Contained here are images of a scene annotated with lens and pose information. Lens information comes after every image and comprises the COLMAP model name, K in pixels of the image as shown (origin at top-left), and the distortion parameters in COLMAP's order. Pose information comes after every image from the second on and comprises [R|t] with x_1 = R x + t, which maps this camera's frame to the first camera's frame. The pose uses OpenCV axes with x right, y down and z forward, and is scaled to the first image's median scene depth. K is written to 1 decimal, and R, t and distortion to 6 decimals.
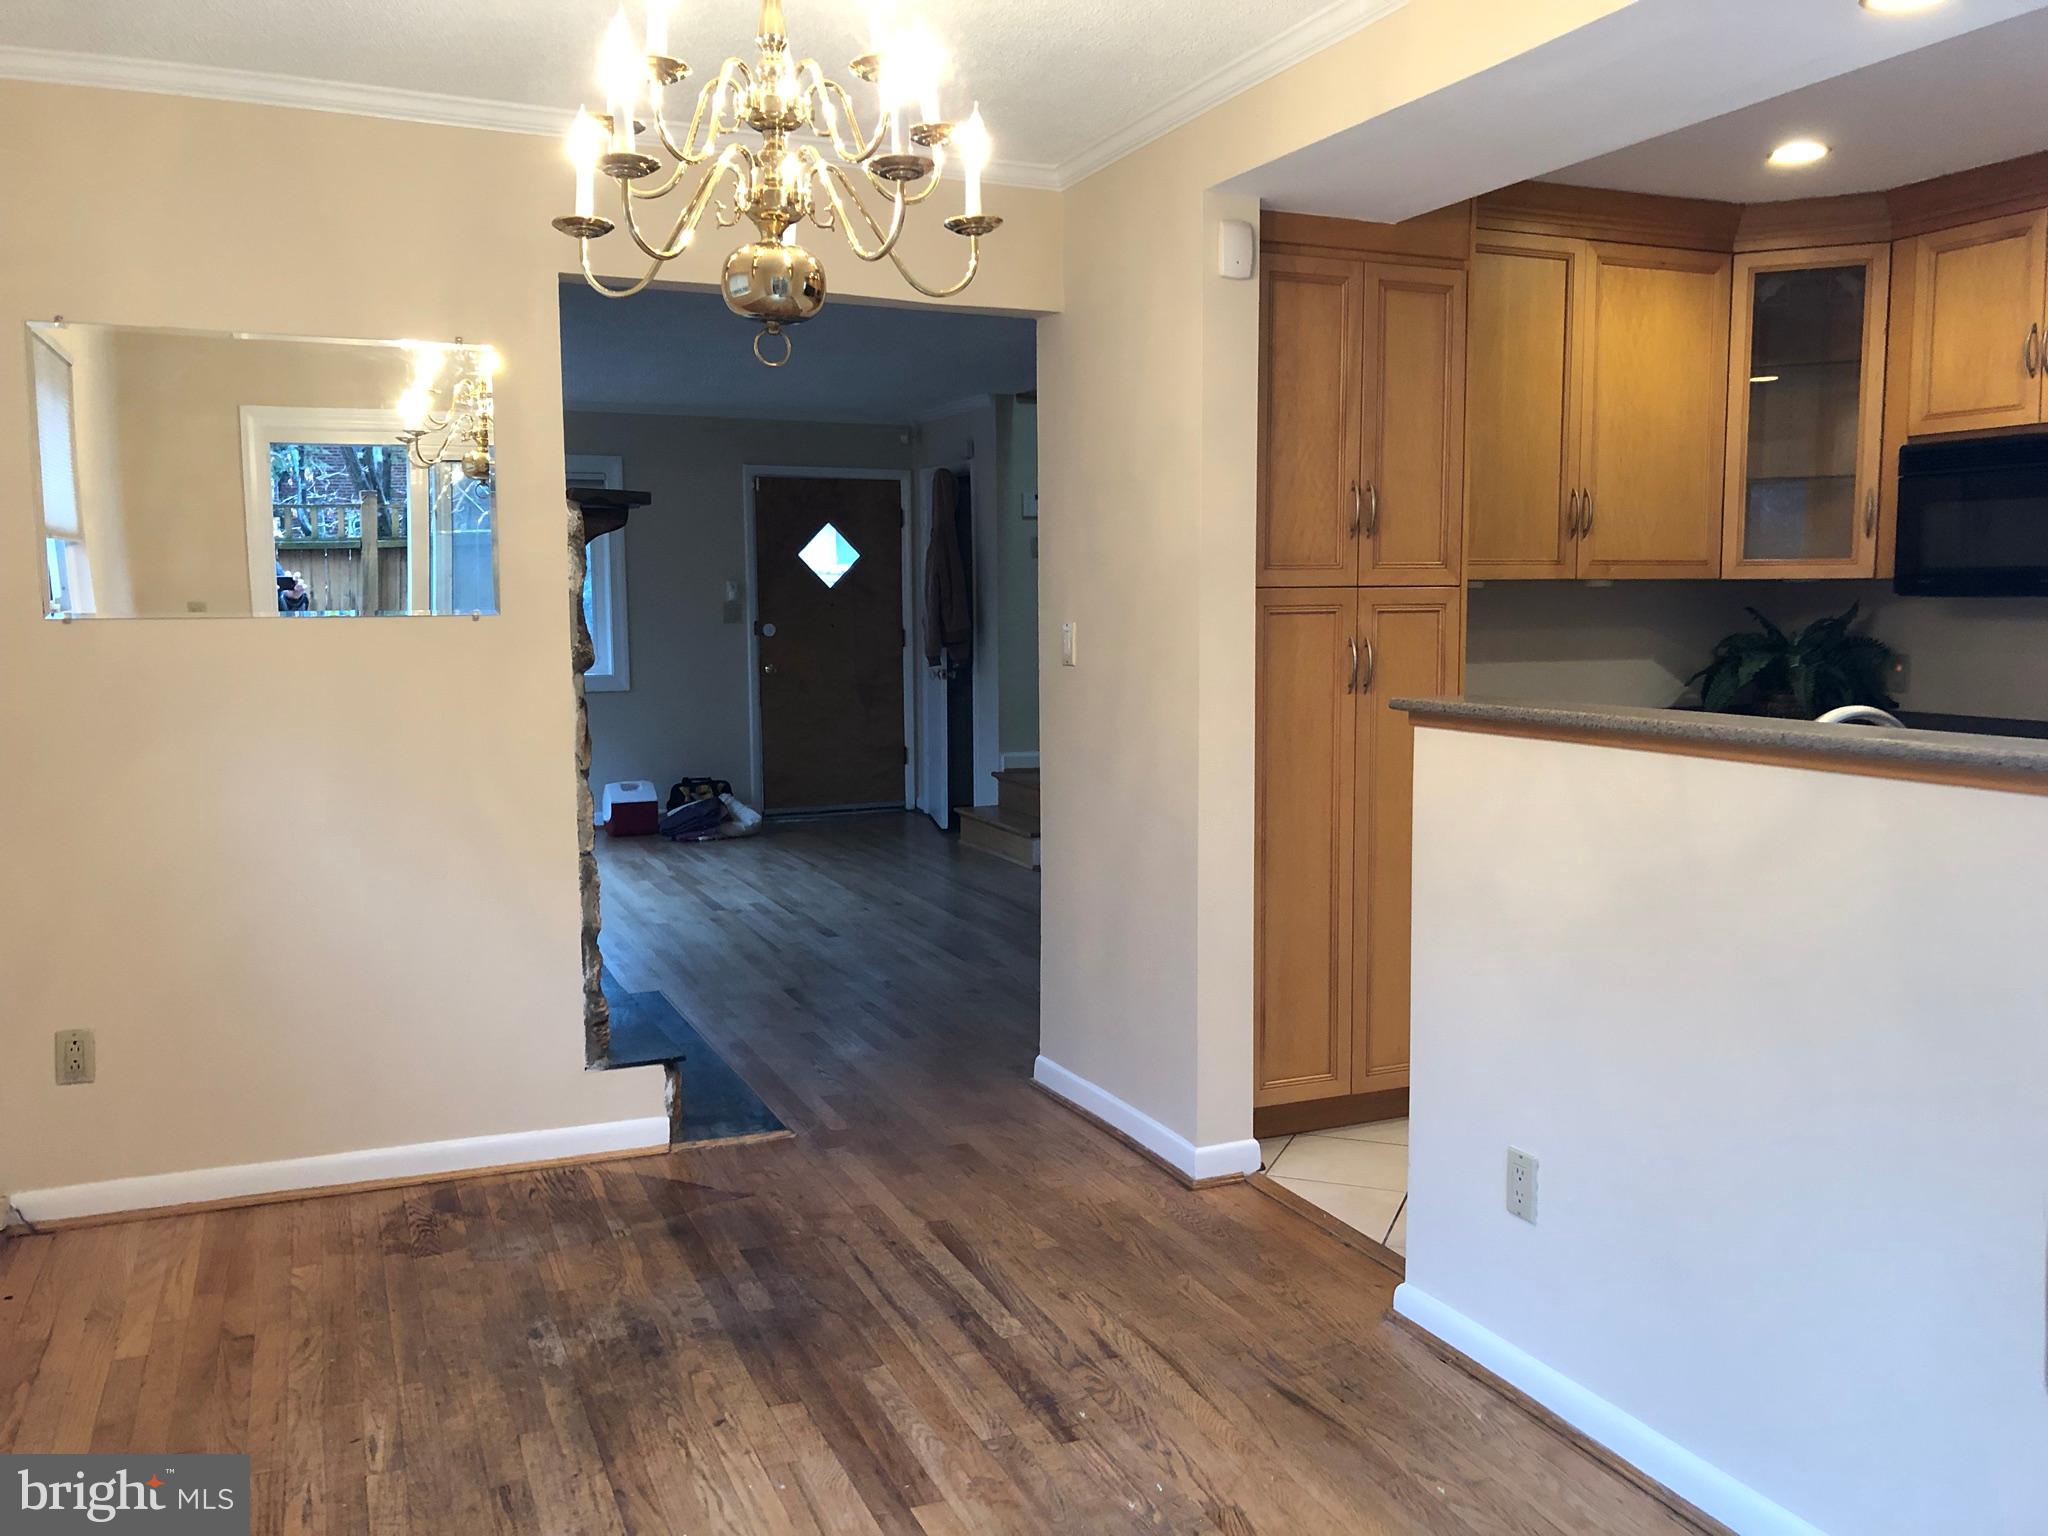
lens RADIAL K [[1664.5, 0, 1009.6], [0, 1664.5, 761.5], [0, 0, 1]] dist [0.029035, -0.031409]
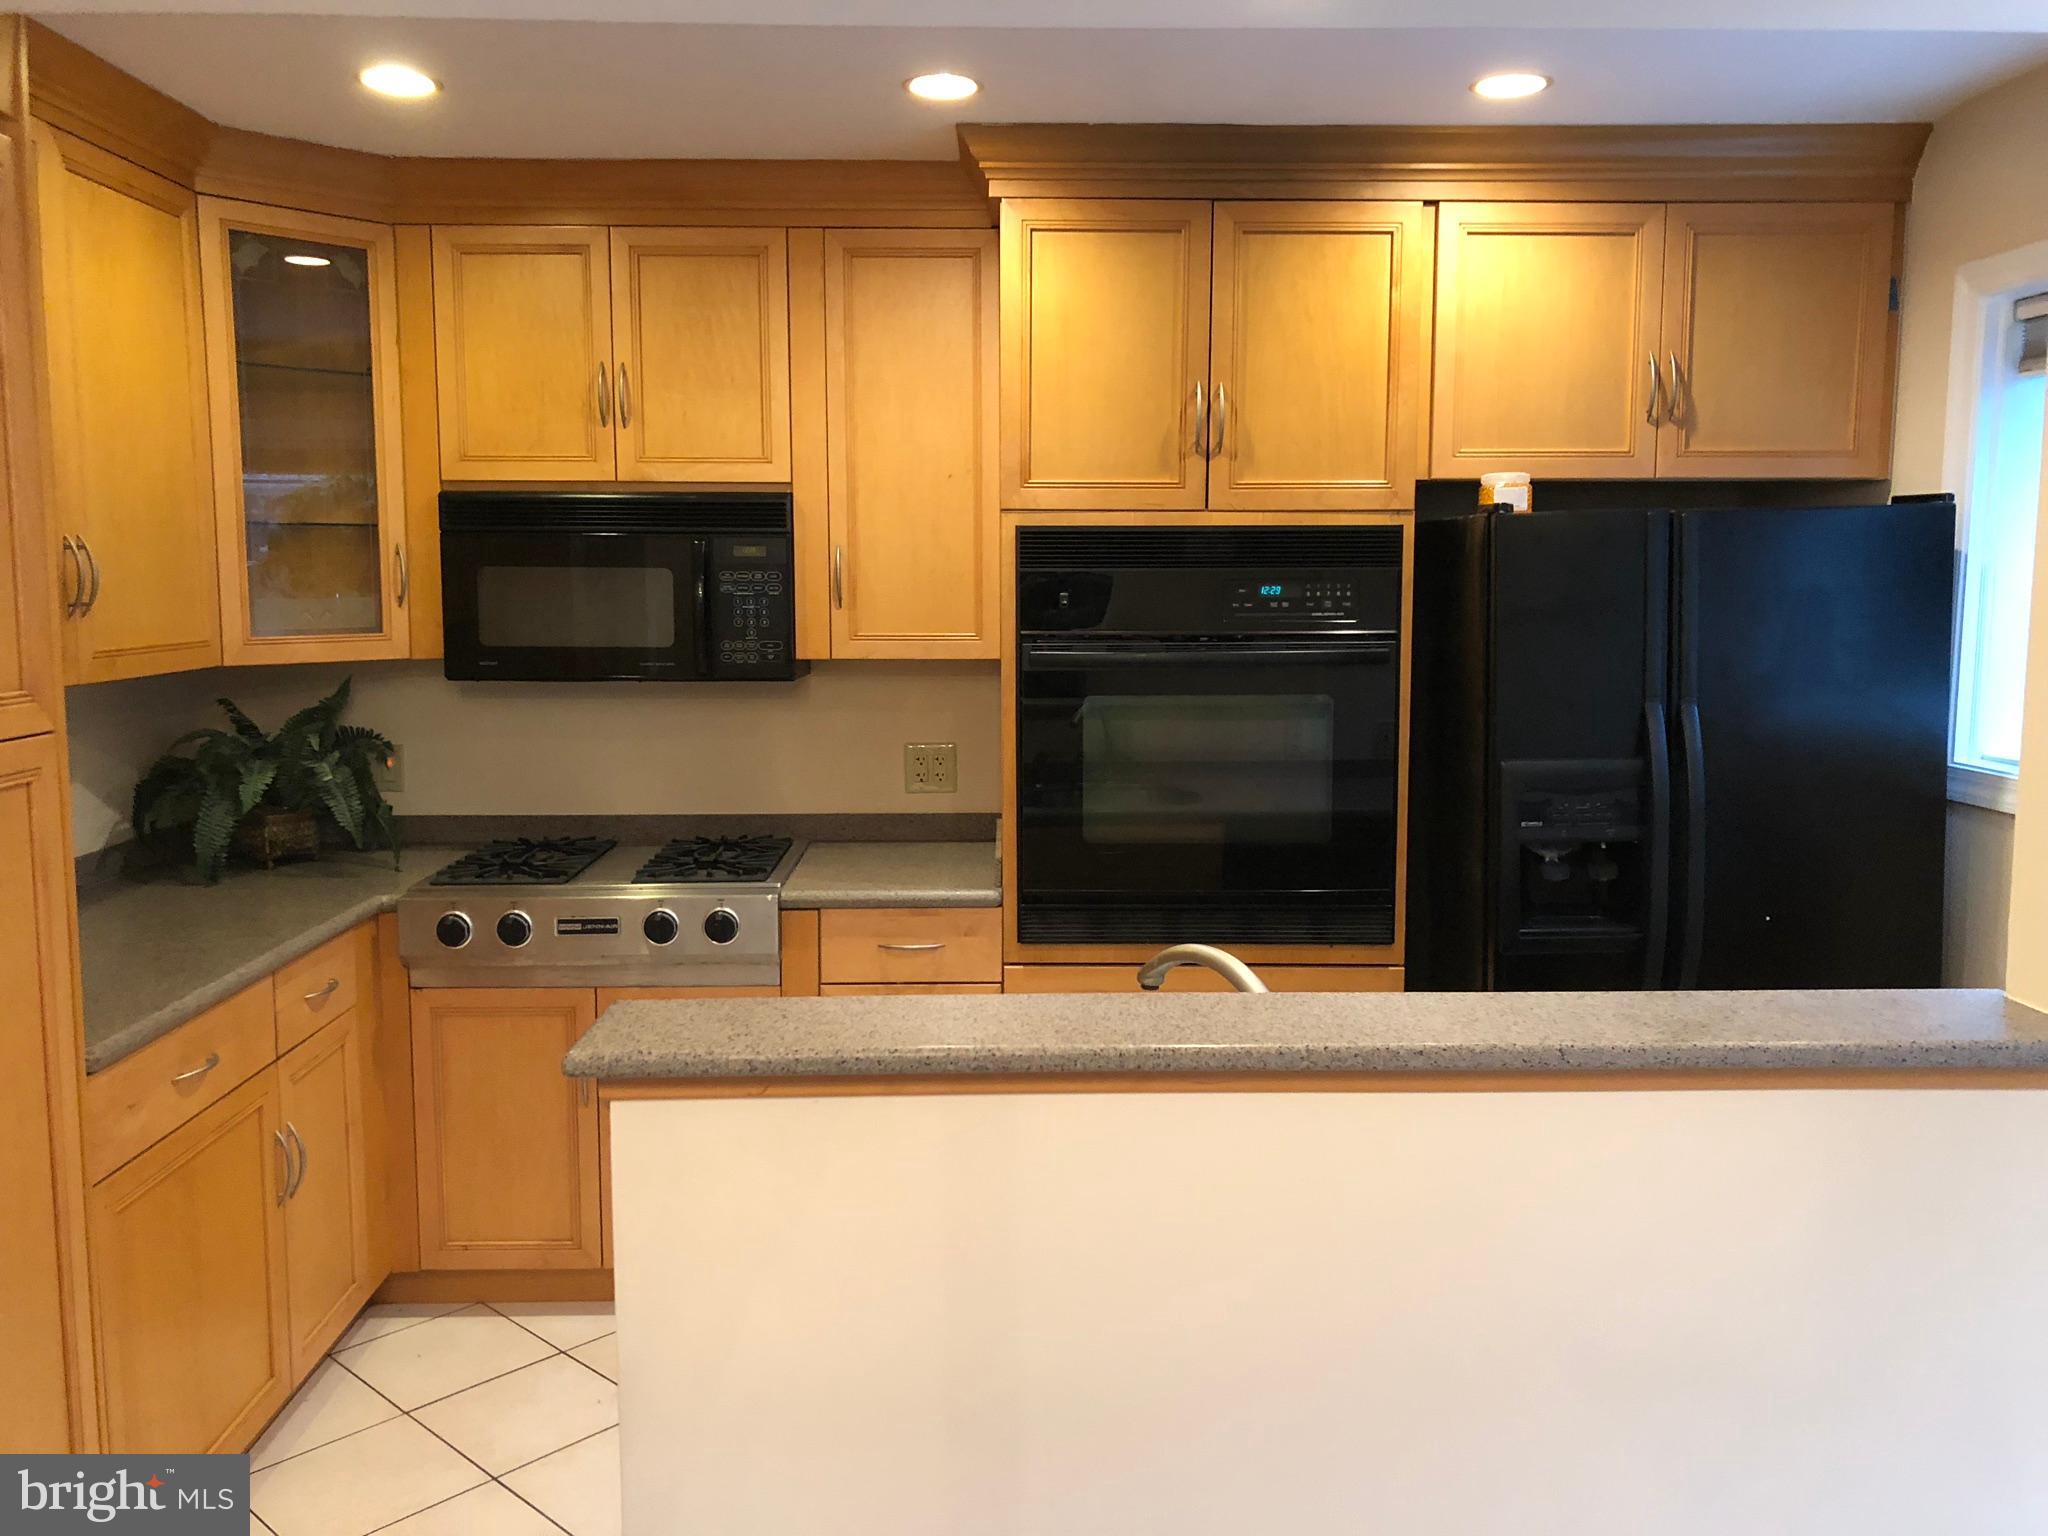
lens RADIAL K [[1664.5, 0, 1031.9], [0, 1664.5, 765.6], [0, 0, 1]] dist [0.029035, -0.031409]
pose [[0.375156, -0.104878, 0.921010, -0.097336], [0.088616, 0.993086, 0.076989, -0.096558], [-0.922716, 0.052733, 0.381856, 0.449000]]
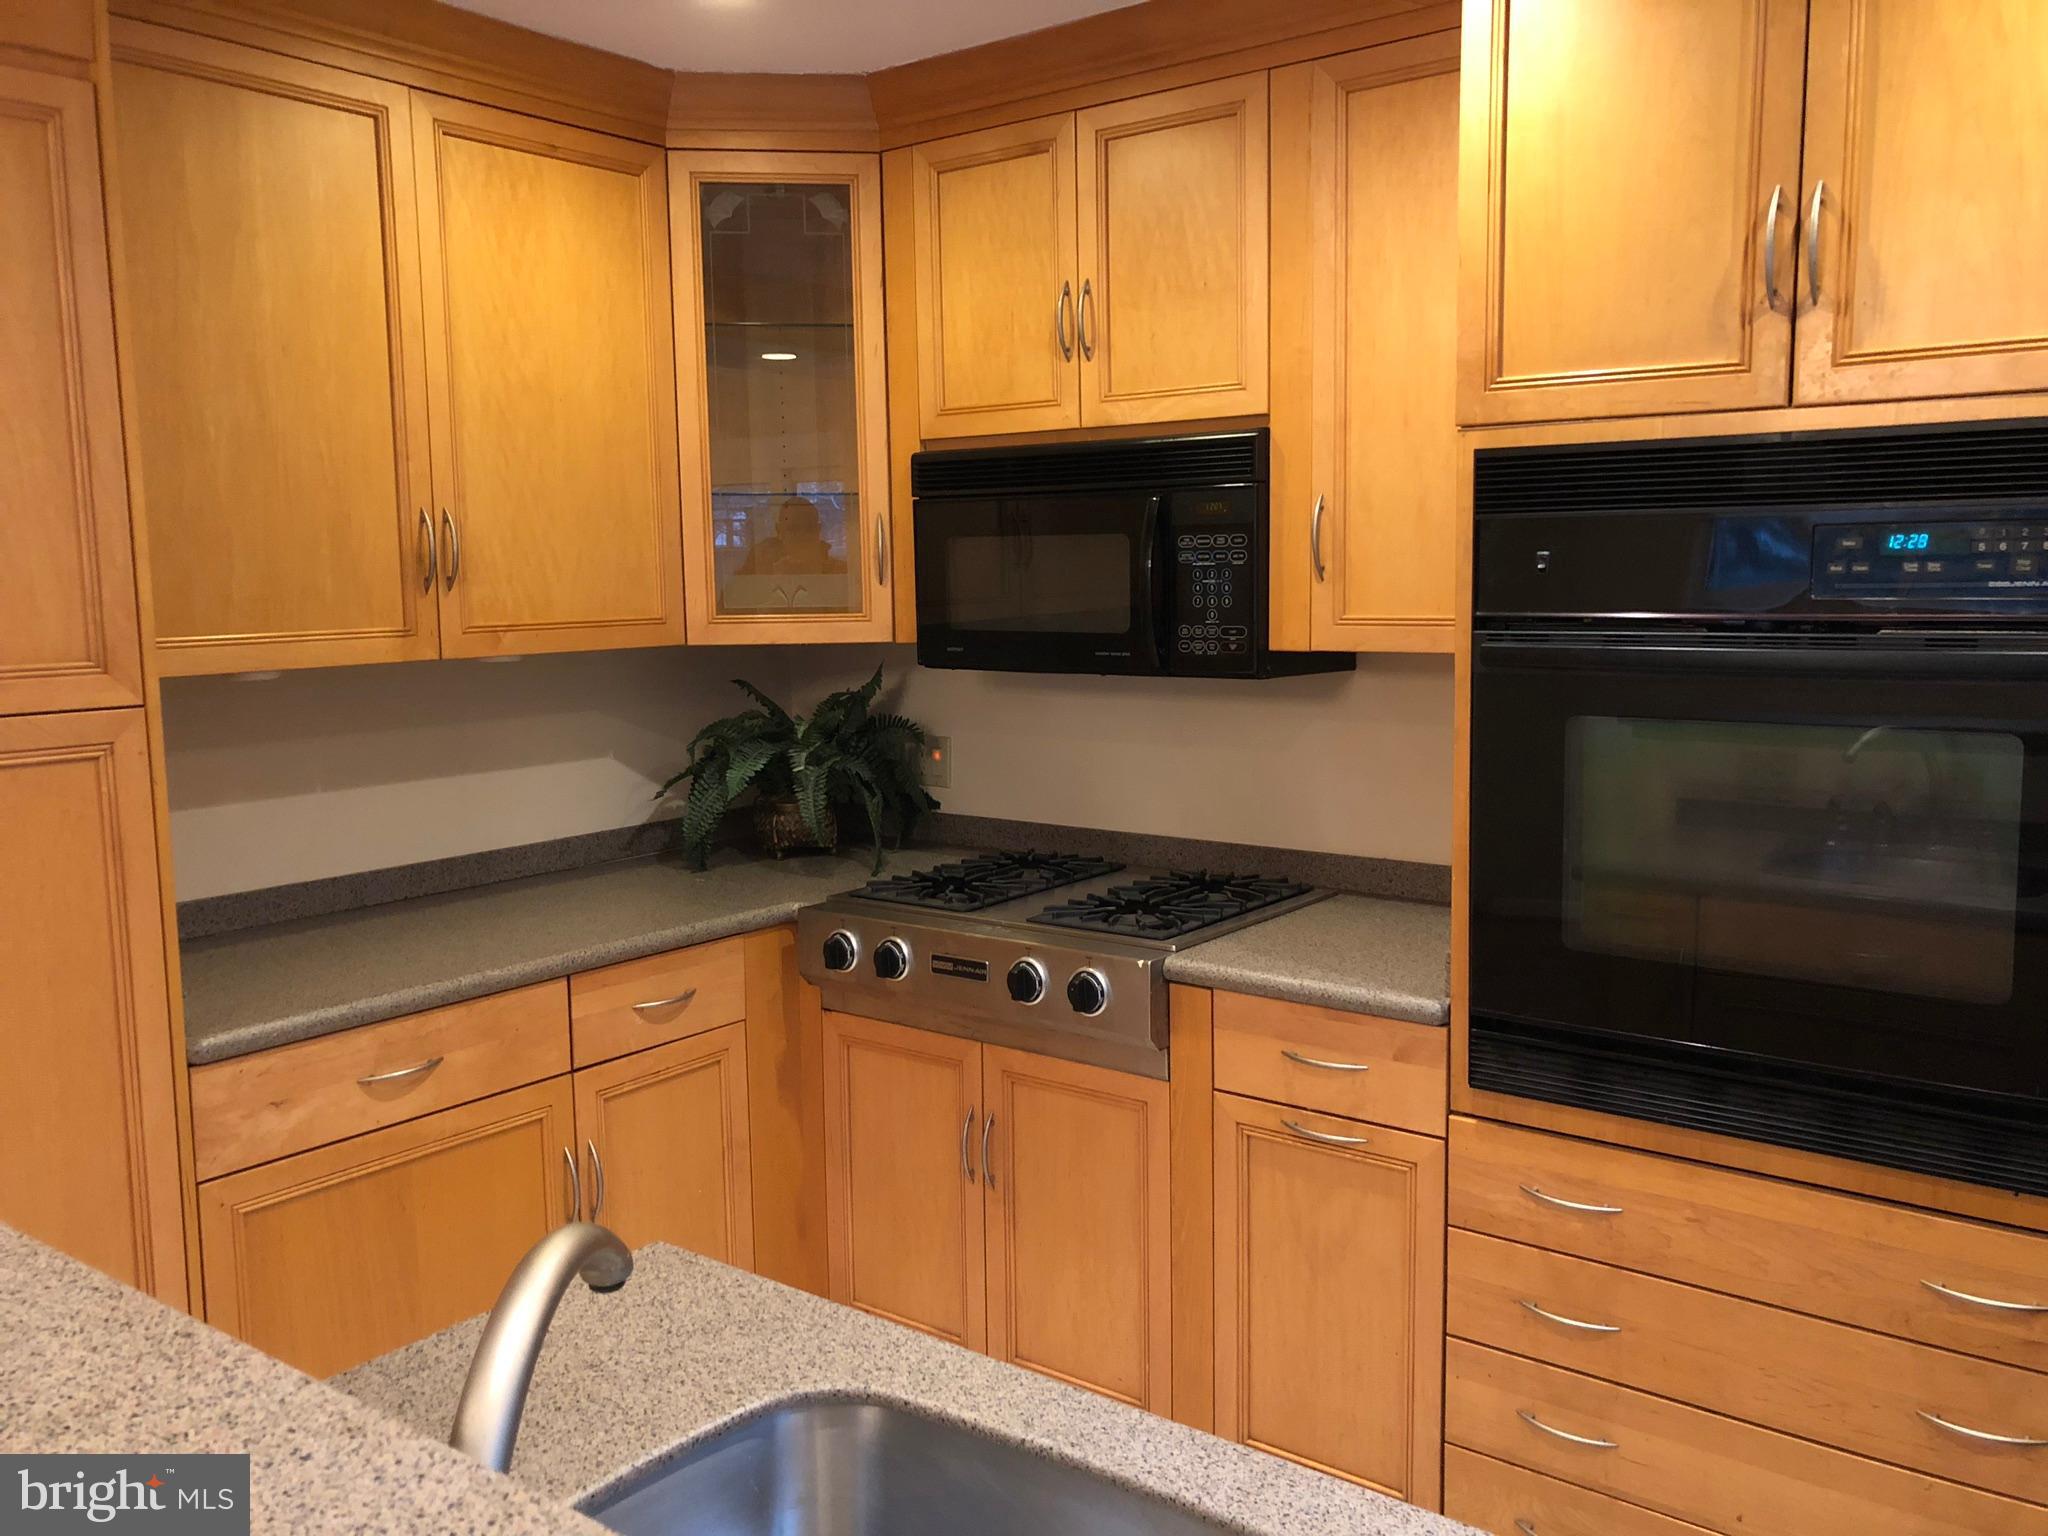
lens RADIAL K [[1664.5, 0, 1021.0], [0, 1664.5, 762.5], [0, 0, 1]] dist [0.029035, -0.031409]
pose [[0.873985, -0.063925, 0.481730, 0.230708], [0.057350, 0.997951, 0.028379, -0.077657], [-0.482557, 0.002825, 0.875860, 0.373989]]
